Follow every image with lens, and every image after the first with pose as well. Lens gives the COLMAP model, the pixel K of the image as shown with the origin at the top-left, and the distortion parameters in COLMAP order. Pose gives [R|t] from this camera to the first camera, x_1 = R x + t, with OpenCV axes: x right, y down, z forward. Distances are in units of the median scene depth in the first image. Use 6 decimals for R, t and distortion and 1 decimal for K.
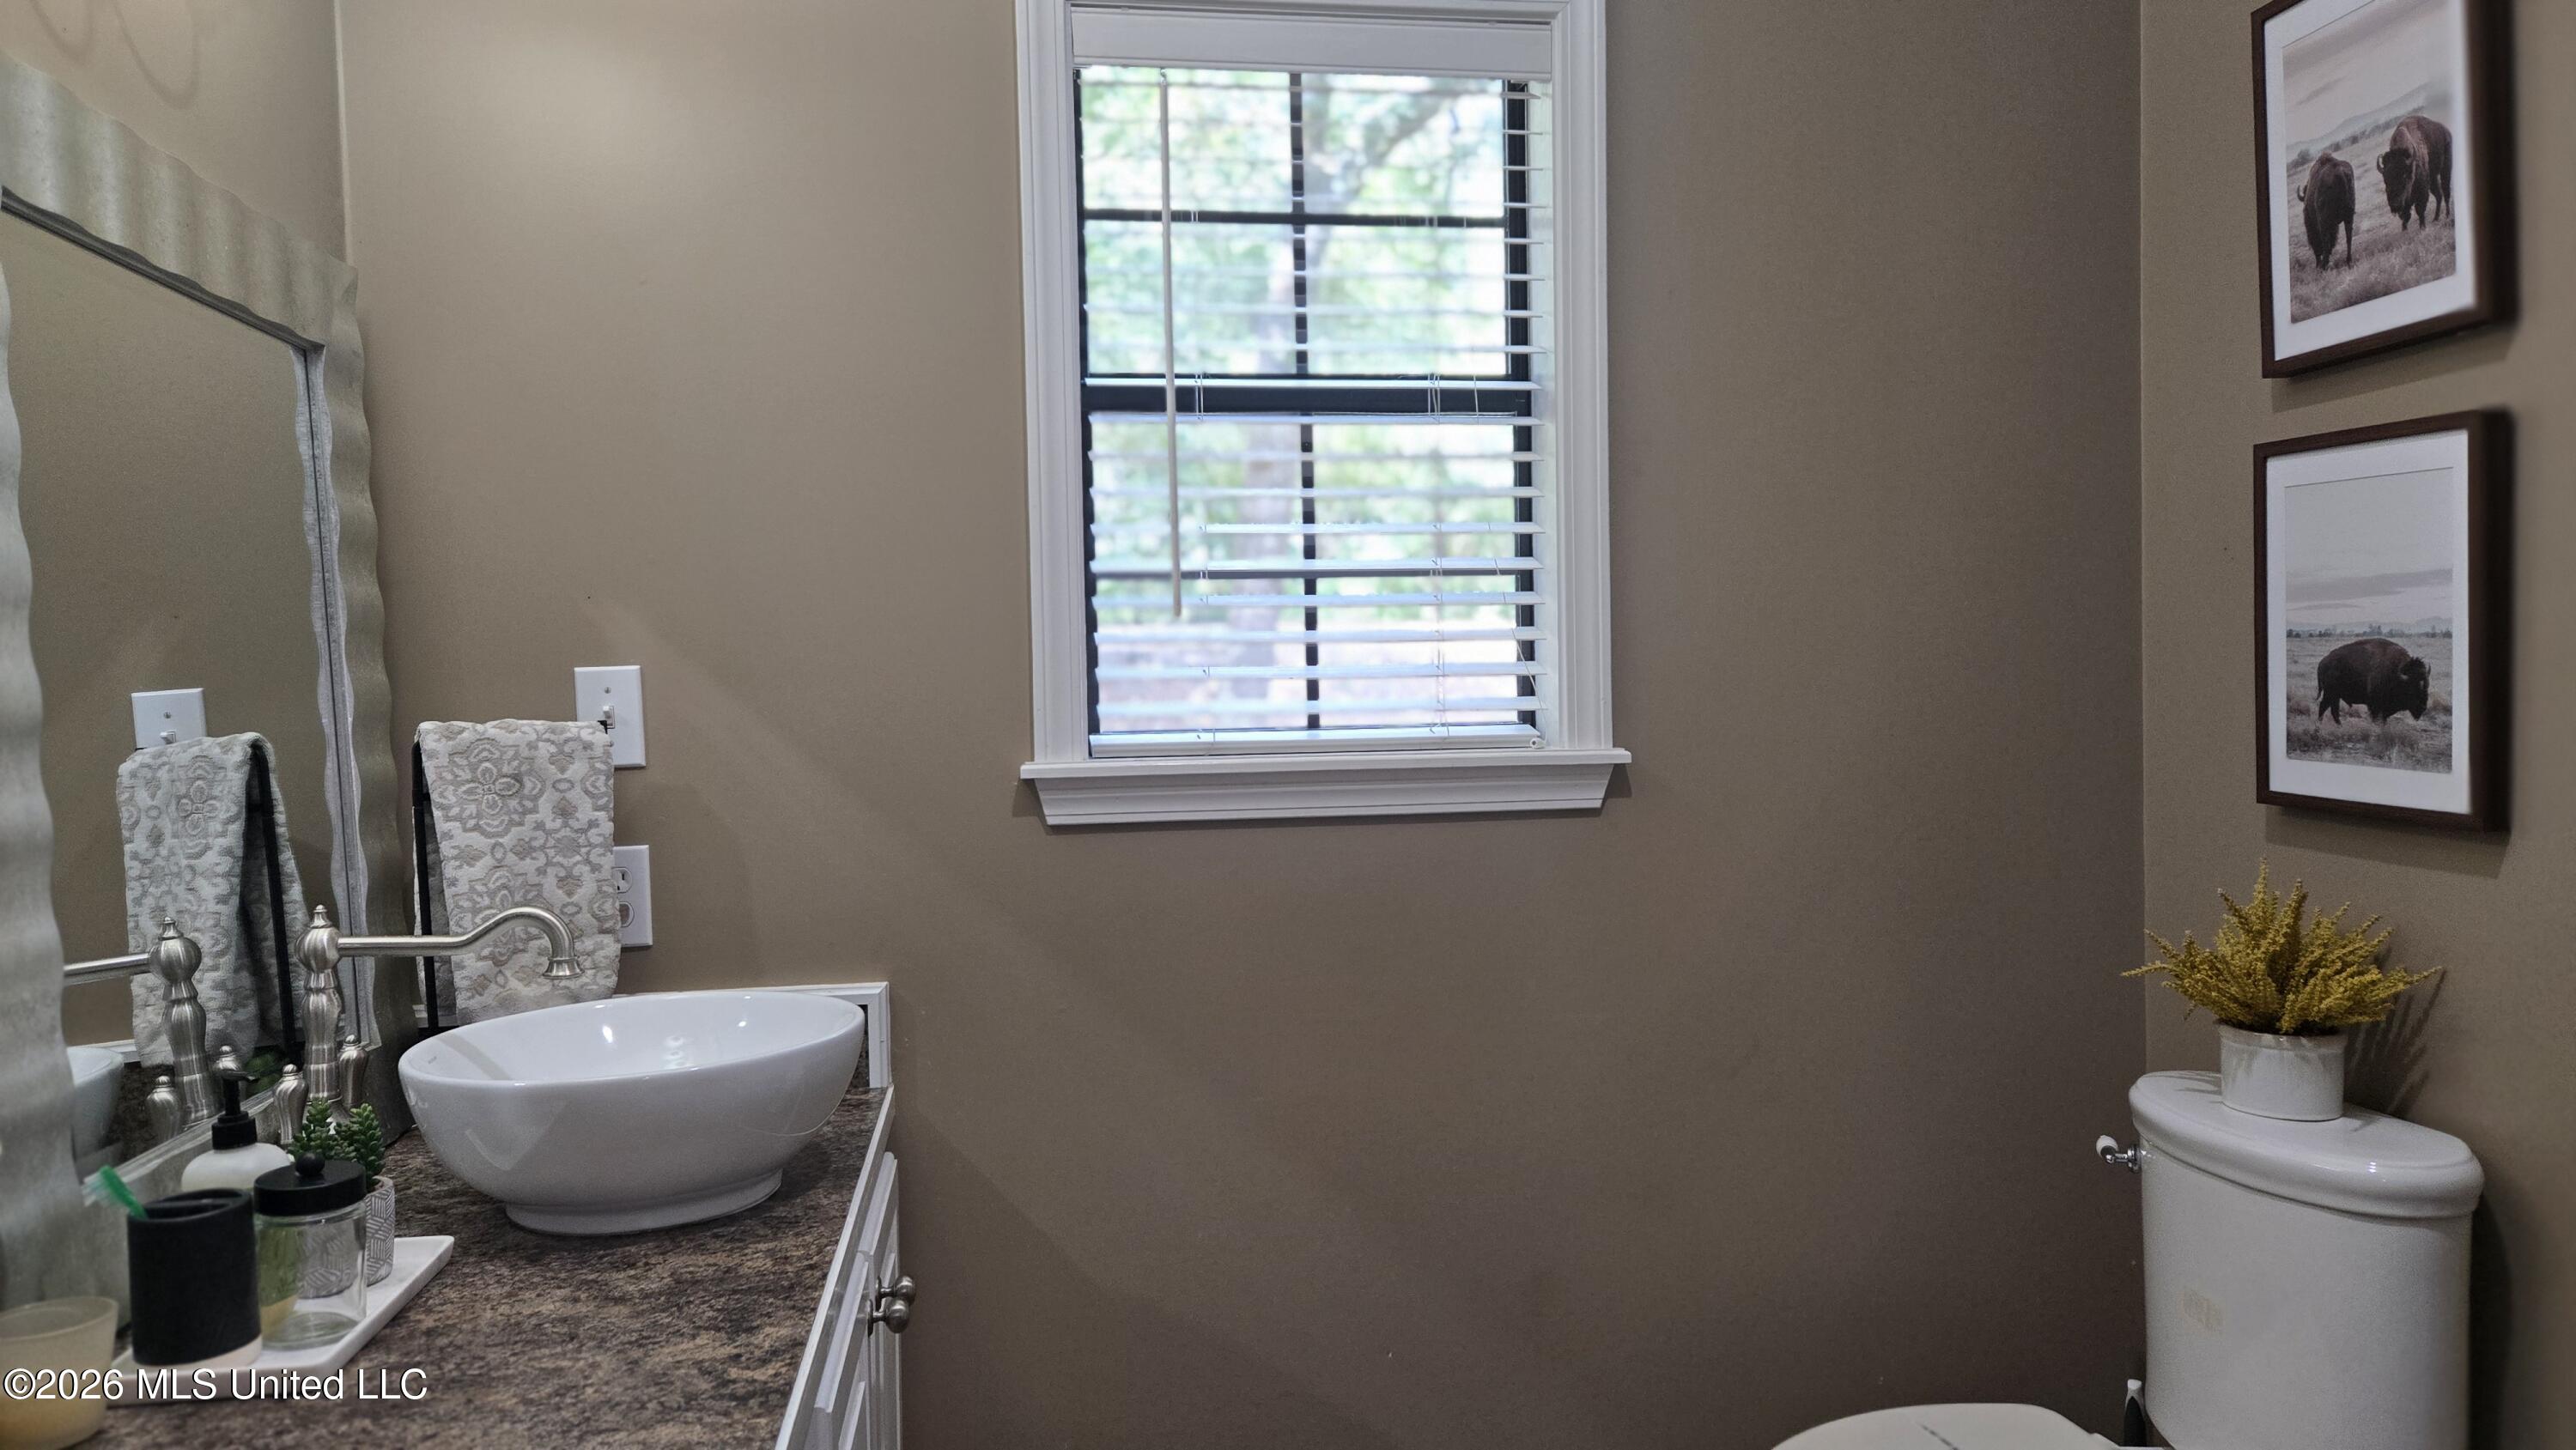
lens RADIAL K [[1751.0, 0, 1288.0], [0, 1751.0, 725.0], [0, 0, 1]] dist [0.063143, -0.002708]
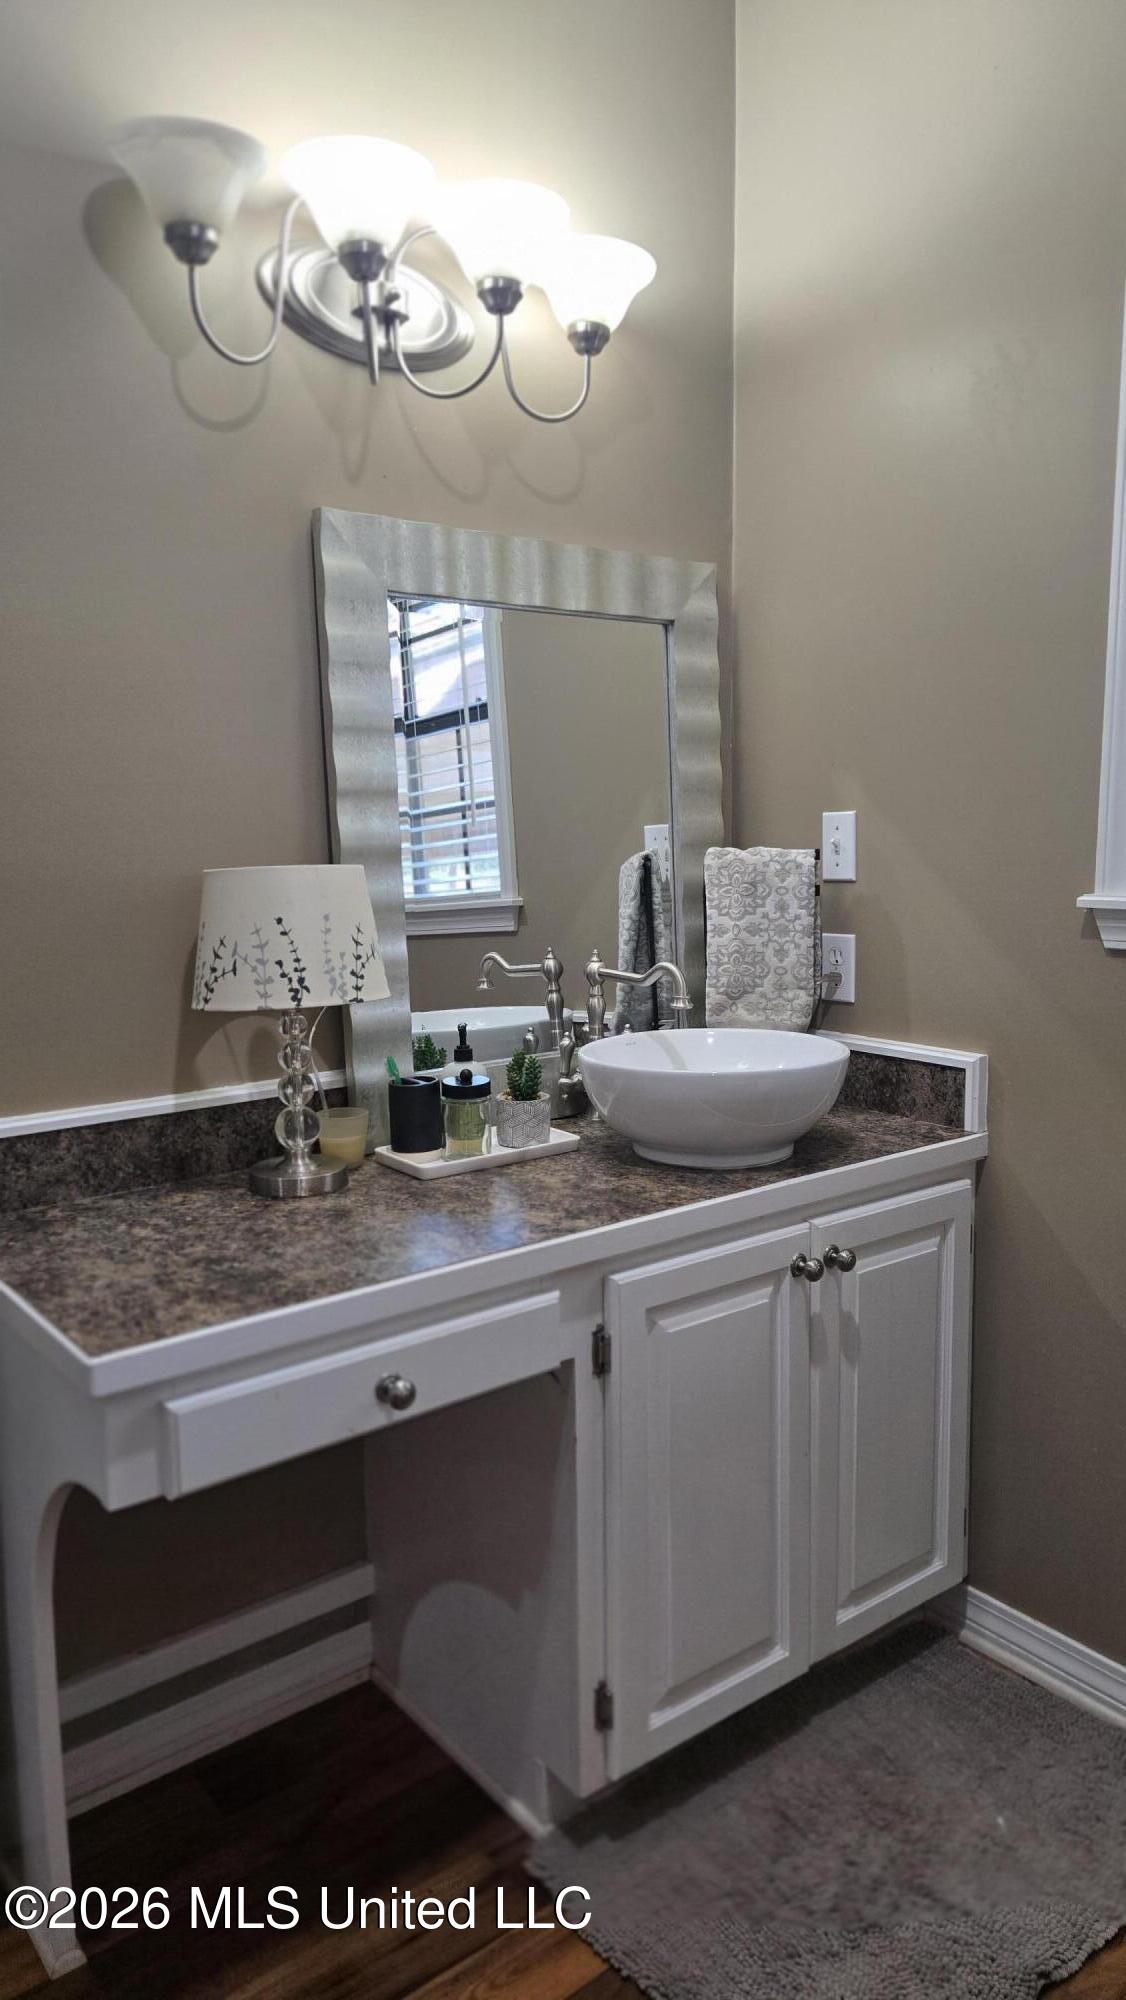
lens RADIAL K [[1359.6, 0, 563.0], [0, 1359.6, 1000.0], [0, 0, 1]] dist [0.063143, -0.002708]
pose [[0.500574, 0.130482, -0.855804, 0.546184], [-0.021121, 0.990122, 0.138607, -0.033713], [0.865436, -0.051308, 0.498386, 0.241448]]
